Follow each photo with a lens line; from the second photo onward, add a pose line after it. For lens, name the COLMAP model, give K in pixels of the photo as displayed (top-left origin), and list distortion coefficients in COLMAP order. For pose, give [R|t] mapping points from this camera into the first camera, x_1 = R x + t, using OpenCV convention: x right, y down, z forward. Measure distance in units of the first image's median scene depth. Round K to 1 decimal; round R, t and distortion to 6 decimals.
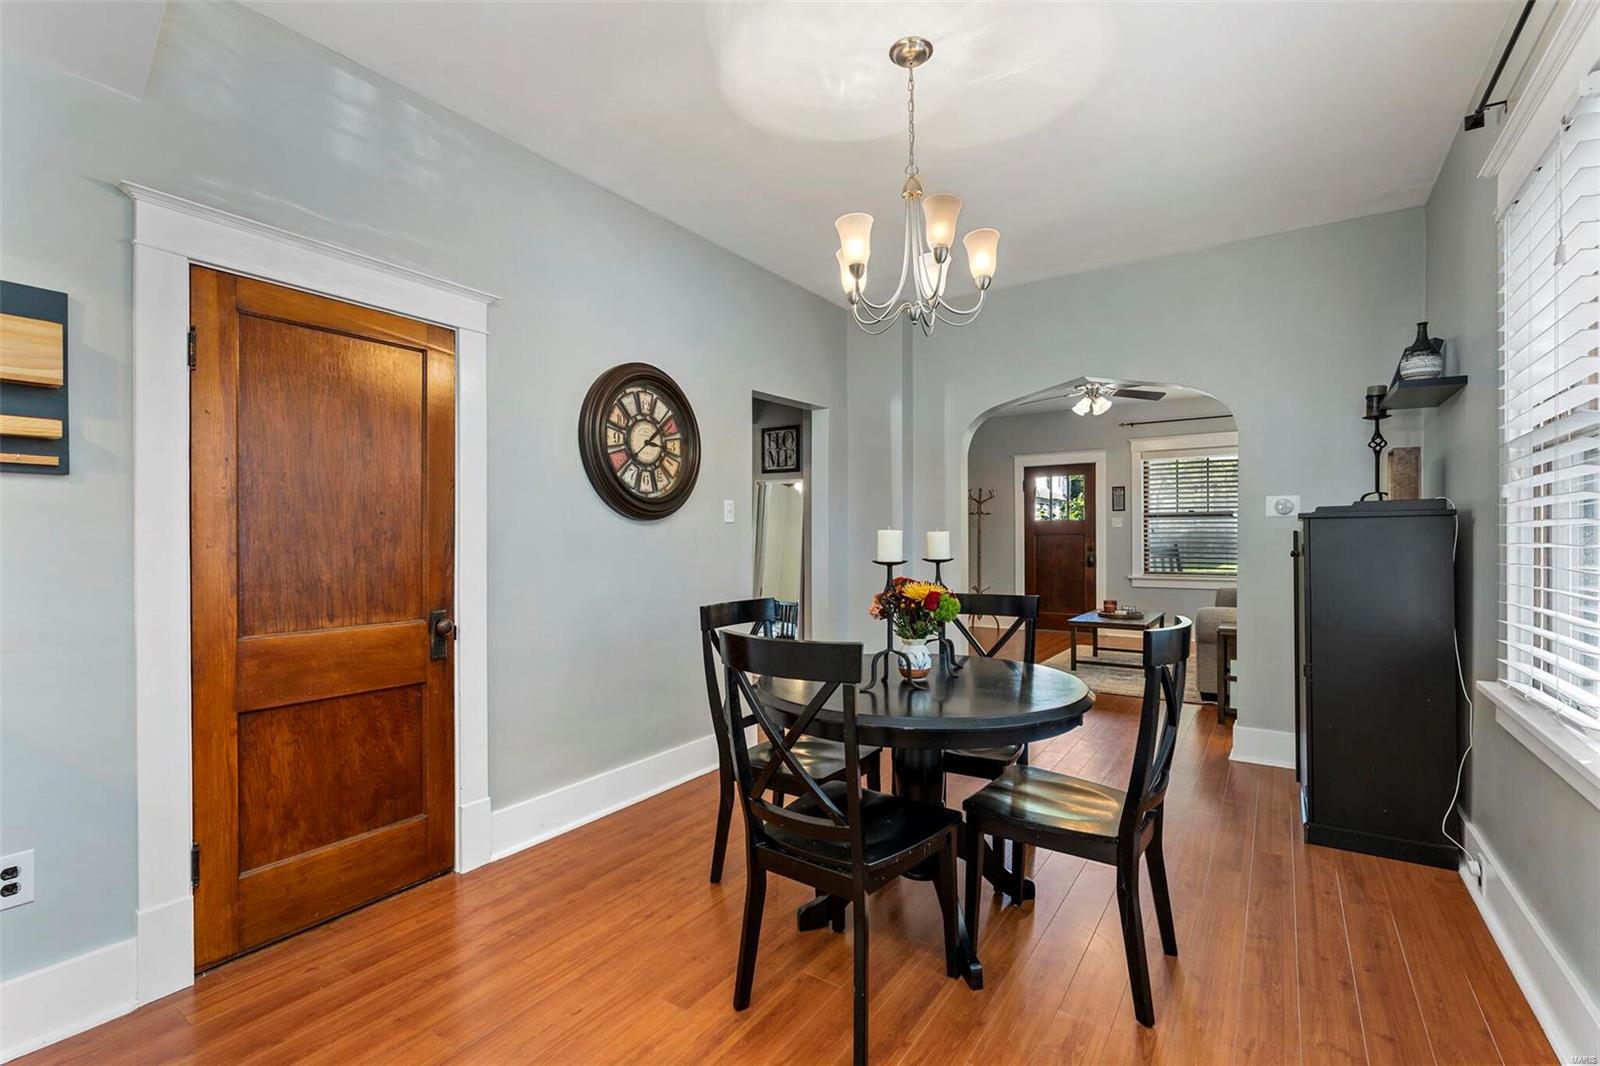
lens RADIAL K [[719.1, 0, 800.0], [0, 719.1, 533.0], [0, 0, 1]] dist [-0.001790, -0.000135]
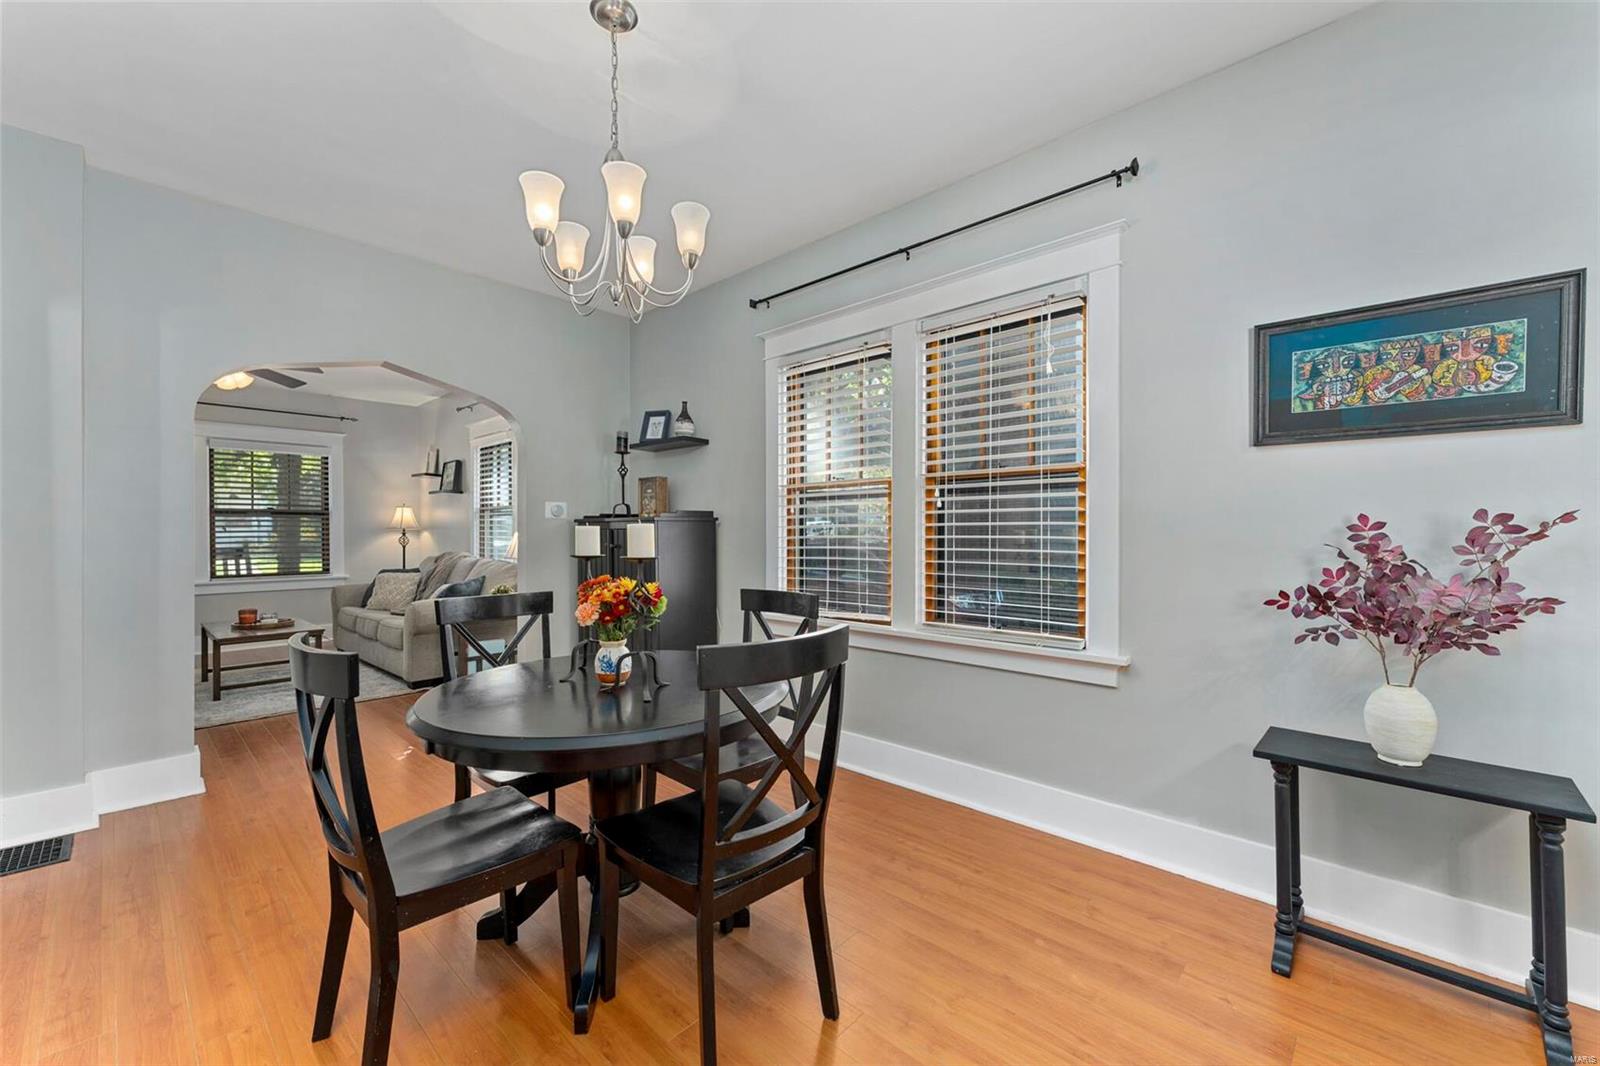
lens RADIAL K [[639.5, 0, 800.0], [0, 639.5, 533.0], [0, 0, 1]] dist [0.001647, 0.000119]
pose [[0.156792, -0.003834, 0.987624, -0.287375], [0.000614, 0.999993, 0.003784, -0.001374], [-0.987631, 0.000013, 0.156793, 0.291875]]
